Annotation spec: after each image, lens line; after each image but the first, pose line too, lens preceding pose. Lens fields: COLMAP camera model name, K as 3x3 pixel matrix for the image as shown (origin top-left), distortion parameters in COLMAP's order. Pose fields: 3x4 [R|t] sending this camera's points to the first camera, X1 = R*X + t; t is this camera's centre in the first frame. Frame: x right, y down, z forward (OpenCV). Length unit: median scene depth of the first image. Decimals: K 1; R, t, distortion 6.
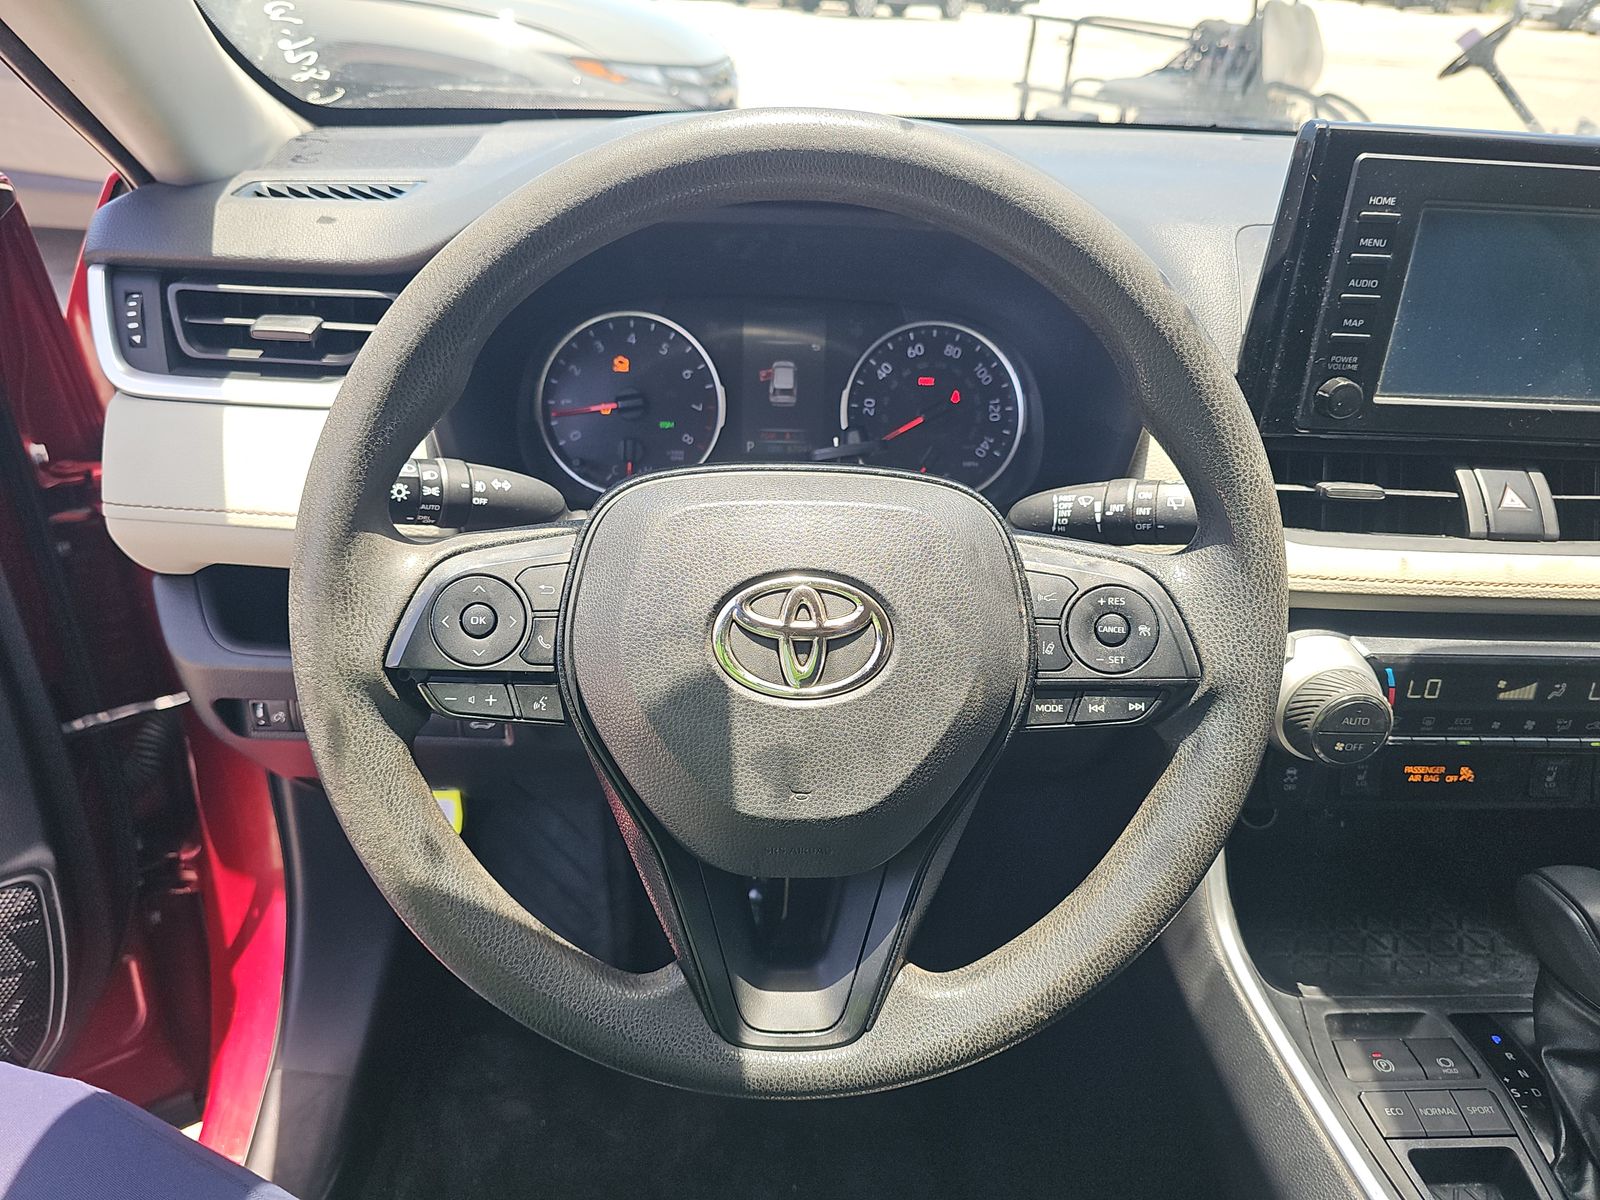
lens RADIAL K [[1057.1, 0, 799.8], [0, 1057.1, 569.4], [0, 0, 1]] dist [0.017620, -0.024969]
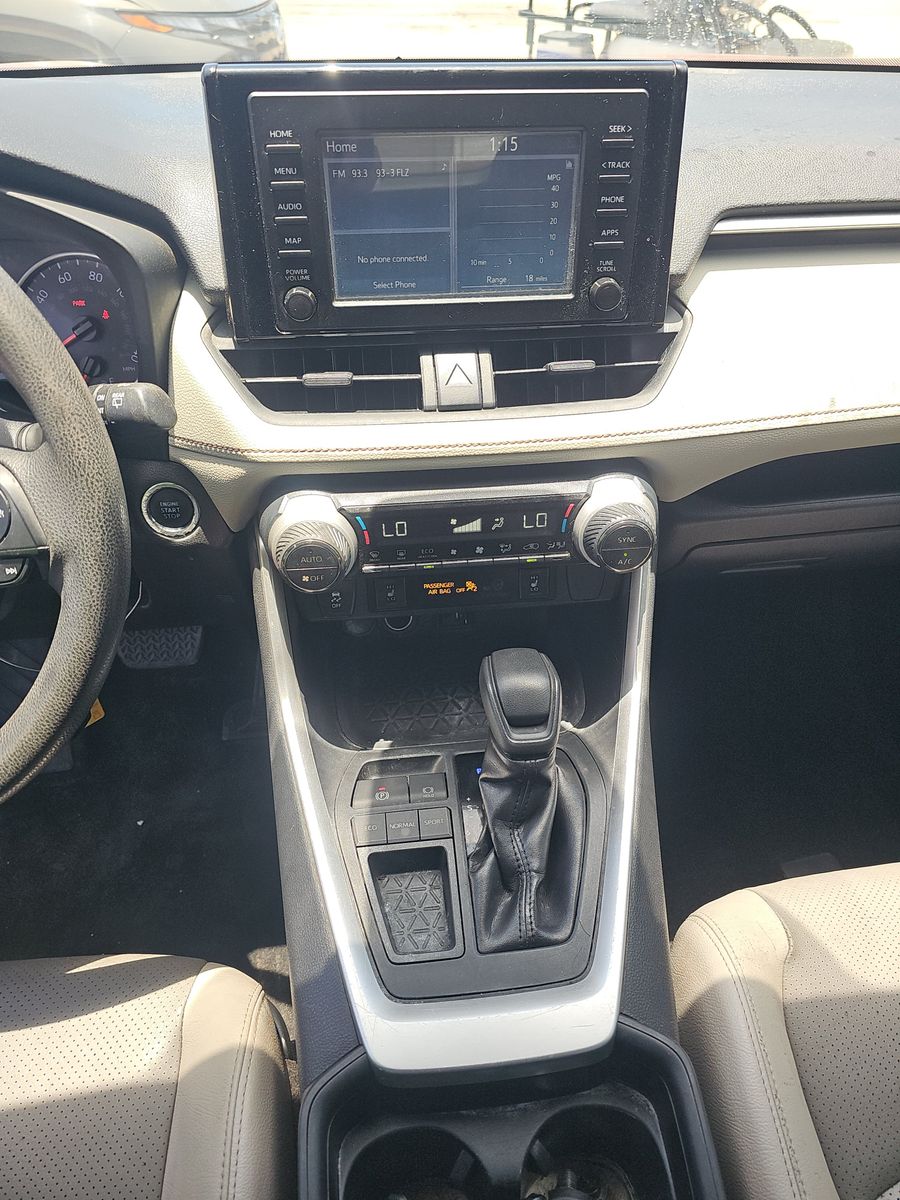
lens RADIAL K [[792.9, 0, 437.7], [0, 792.9, 581.4], [0, 0, 1]] dist [0.017620, -0.024969]
pose [[0.997105, -0.071792, 0.025050, 0.607096], [0.065926, 0.980403, 0.185645, -0.004010], [-0.037886, -0.183456, 0.982297, 0.009507]]
